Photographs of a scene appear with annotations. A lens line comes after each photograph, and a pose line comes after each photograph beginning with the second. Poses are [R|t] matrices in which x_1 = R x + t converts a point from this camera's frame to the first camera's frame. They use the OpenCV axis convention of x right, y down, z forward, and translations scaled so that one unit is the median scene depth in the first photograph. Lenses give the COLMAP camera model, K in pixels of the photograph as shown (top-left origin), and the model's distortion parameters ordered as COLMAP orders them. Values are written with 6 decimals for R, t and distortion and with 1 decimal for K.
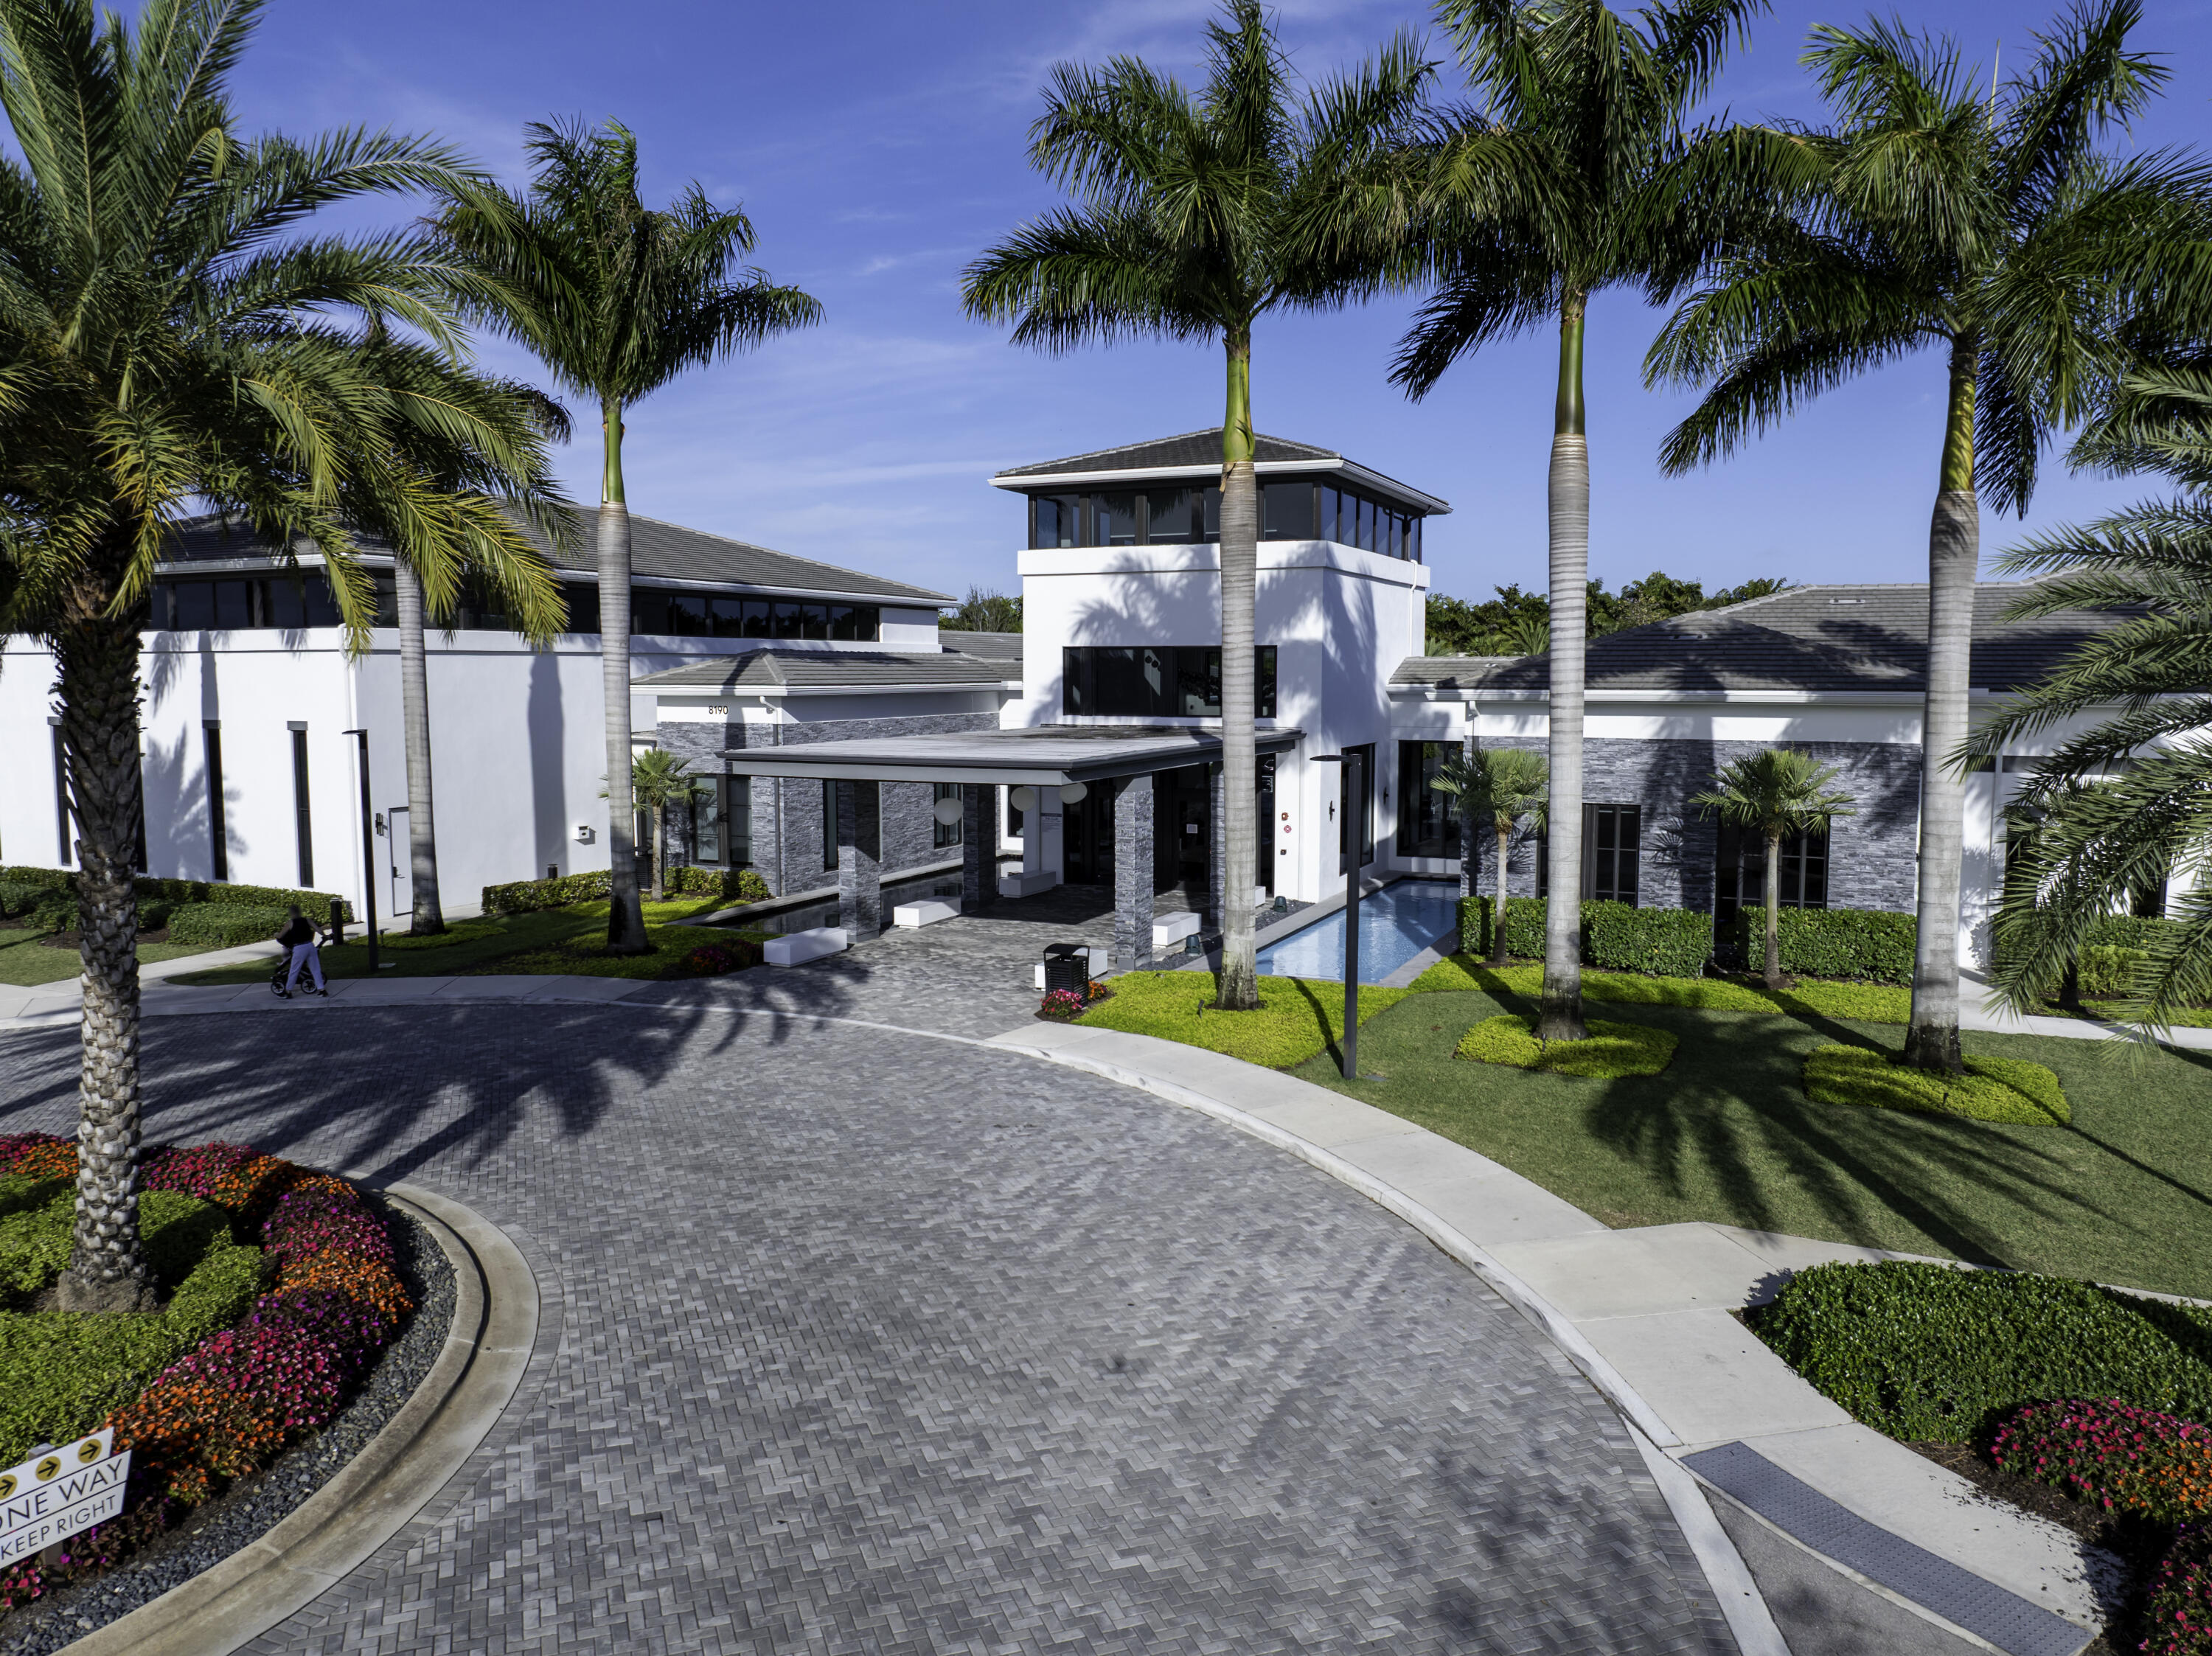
lens RADIAL K [[1546.2, 0, 1110.6], [0, 1546.2, 823.2], [0, 0, 1]] dist [-0.022391, 0.001822]
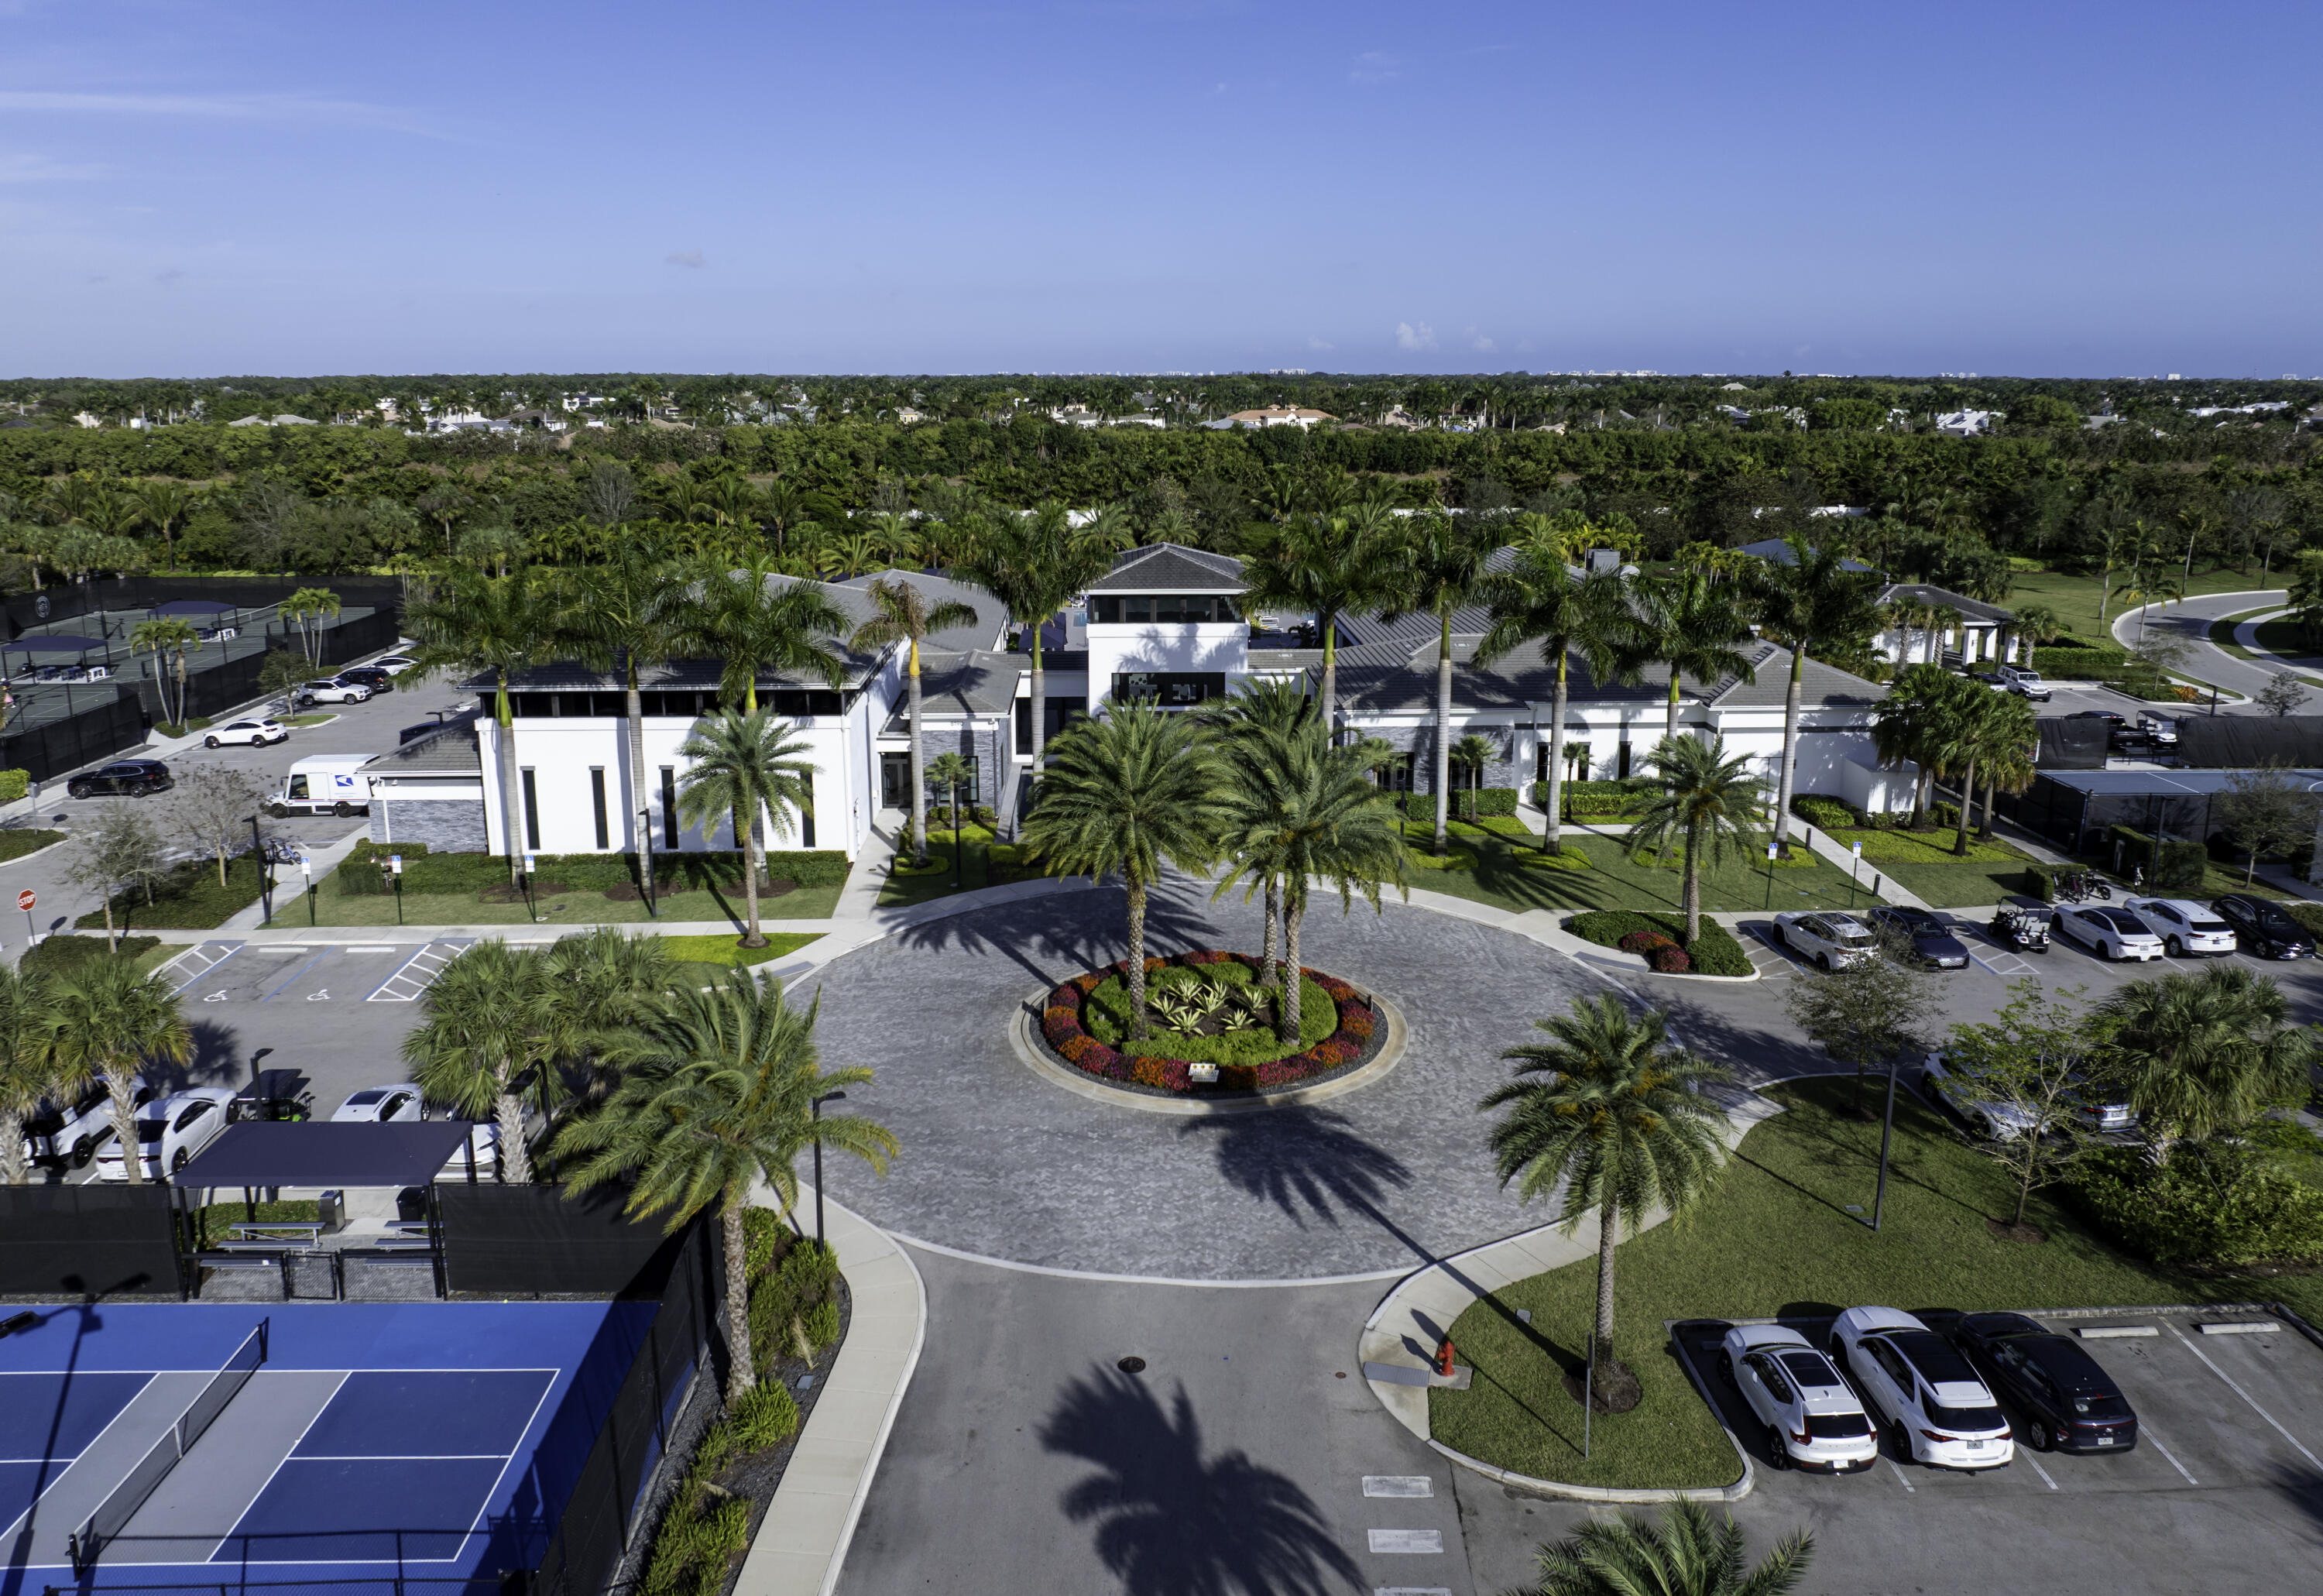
lens RADIAL K [[1575.1, 0, 1162.9], [0, 1575.1, 787.9], [0, 0, 1]] dist [-0.027675, -0.003931]
pose [[0.891043, -0.117098, 0.438554, -1.272273], [0.045183, 0.984235, 0.170998, -0.452025], [-0.451664, -0.132552, 0.882287, -1.209262]]
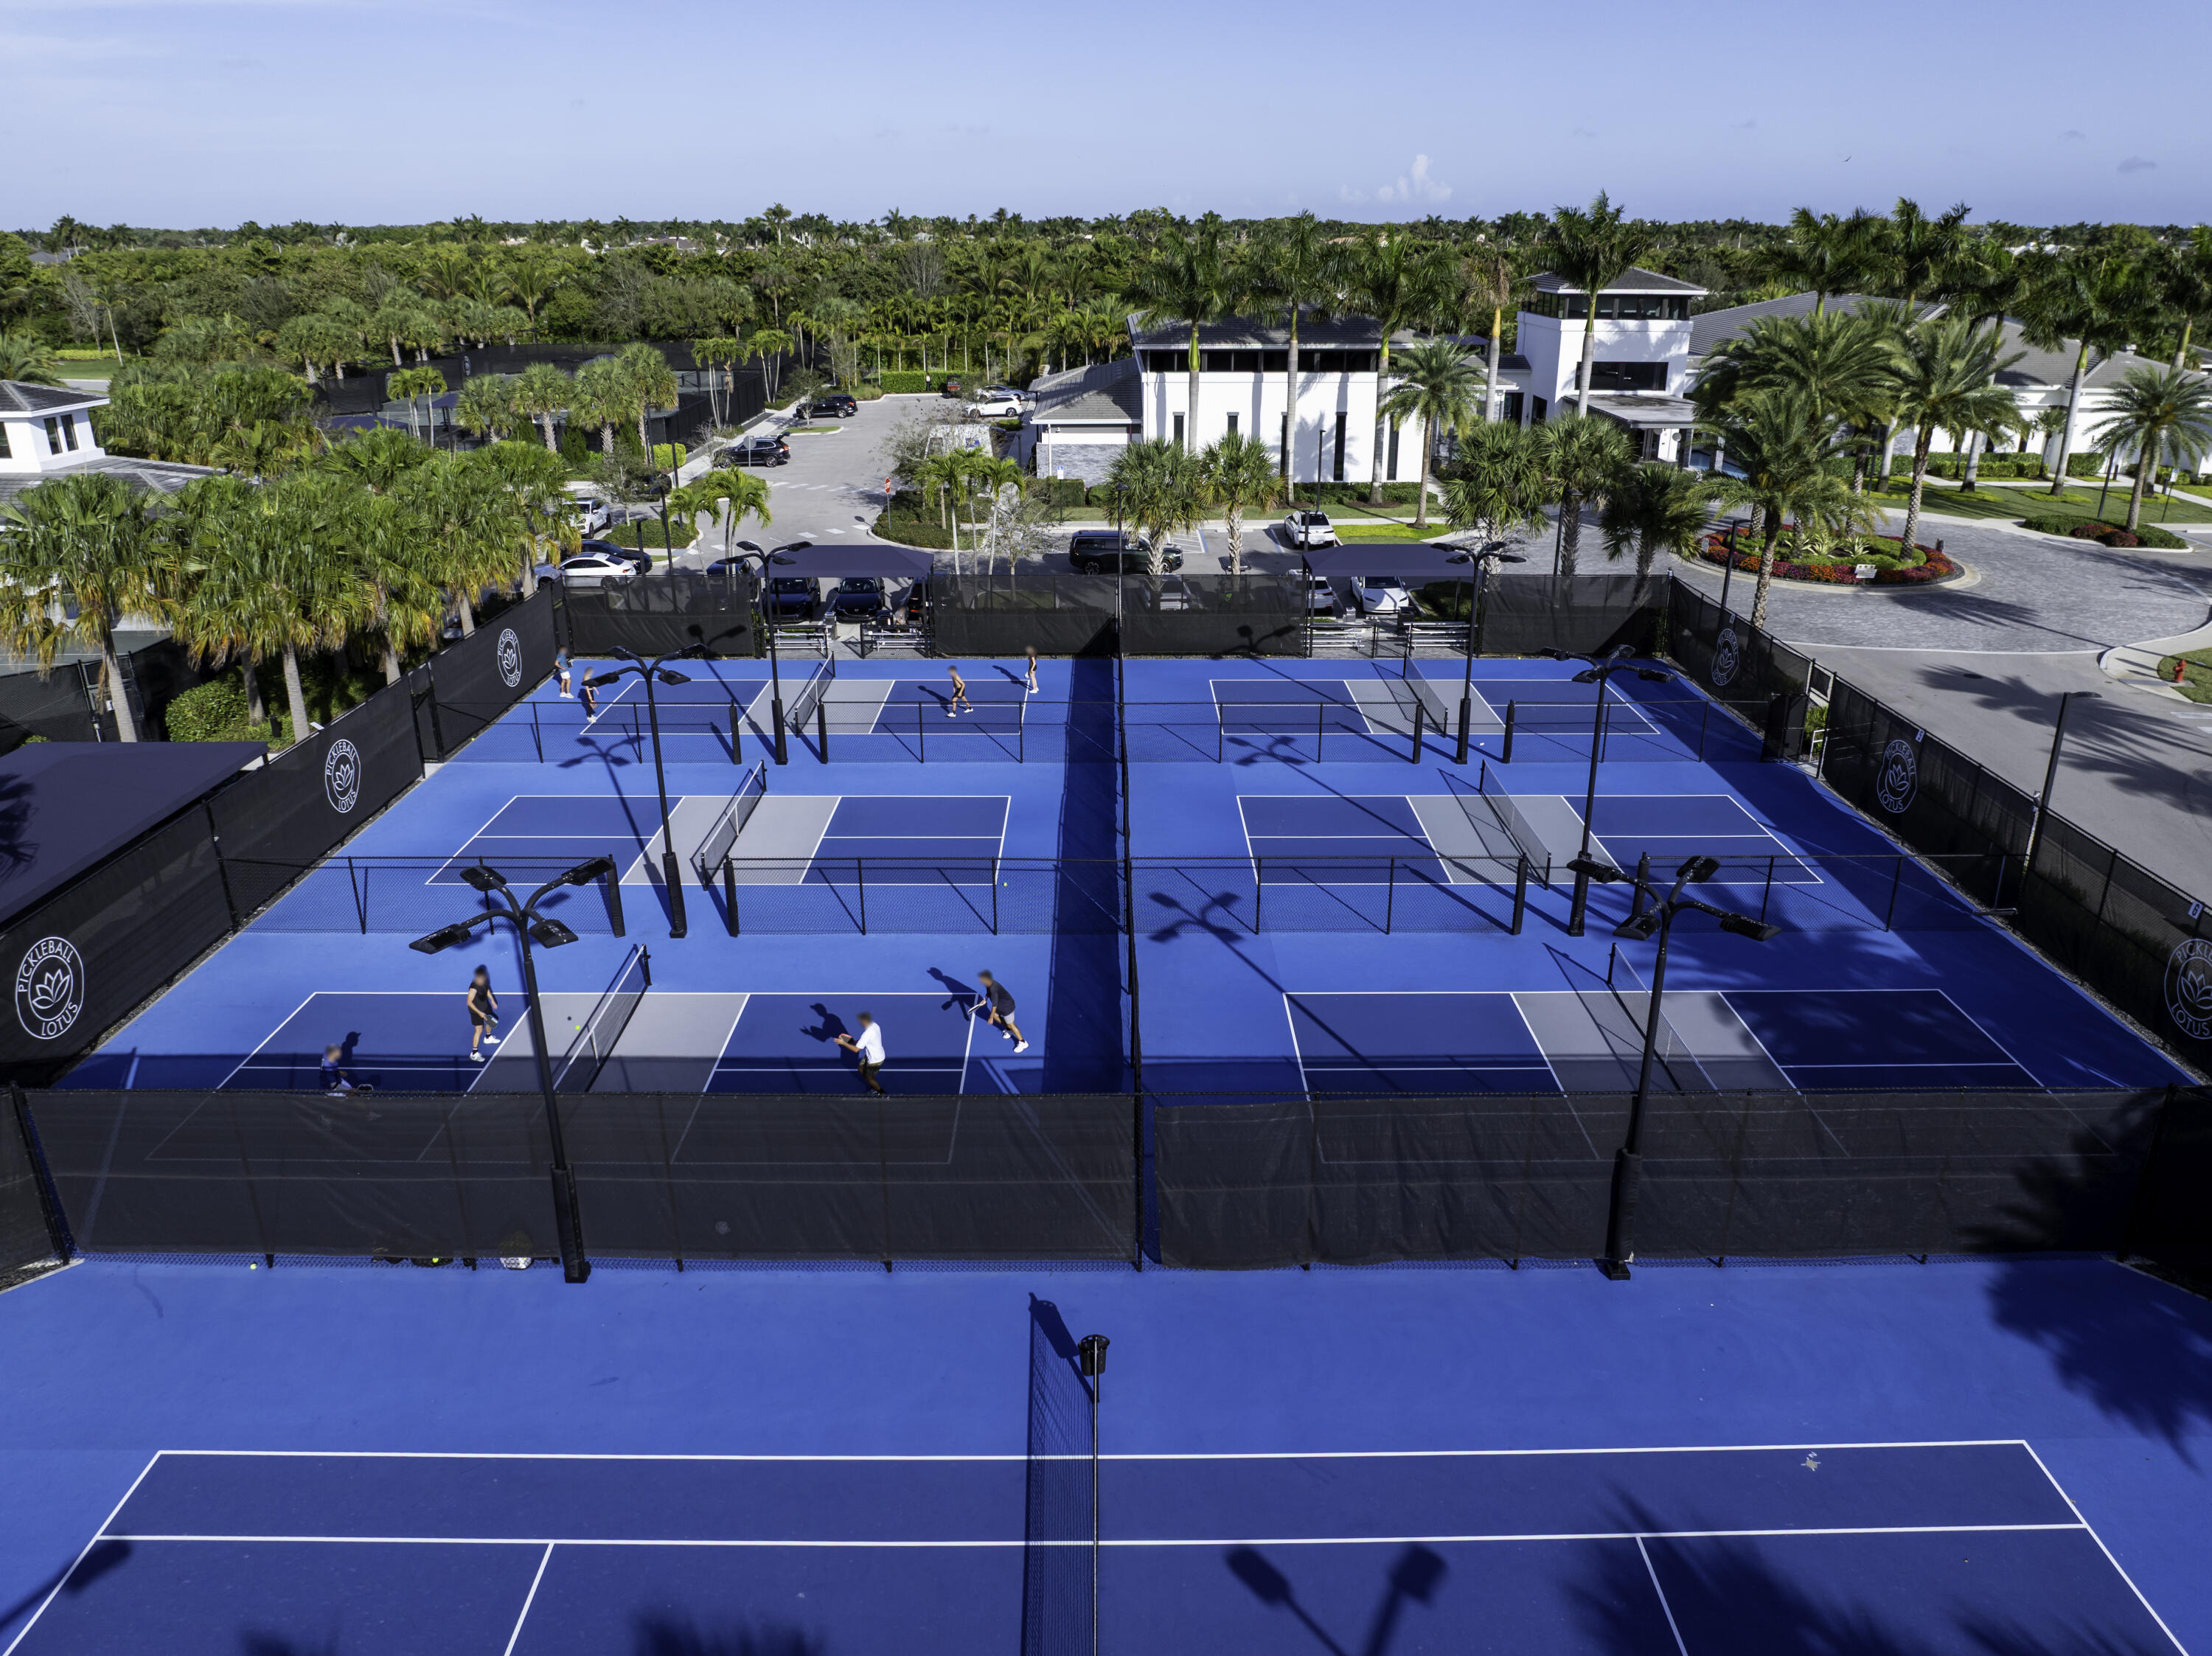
lens RADIAL K [[1546.2, 0, 1103.1], [0, 1546.2, 832.4], [0, 0, 1]] dist [-0.022391, 0.001822]
pose [[0.912846, -0.158561, 0.376259, -2.495961], [0.047544, 0.956526, 0.287746, -0.206883], [-0.405526, -0.244779, 0.880700, -1.465743]]
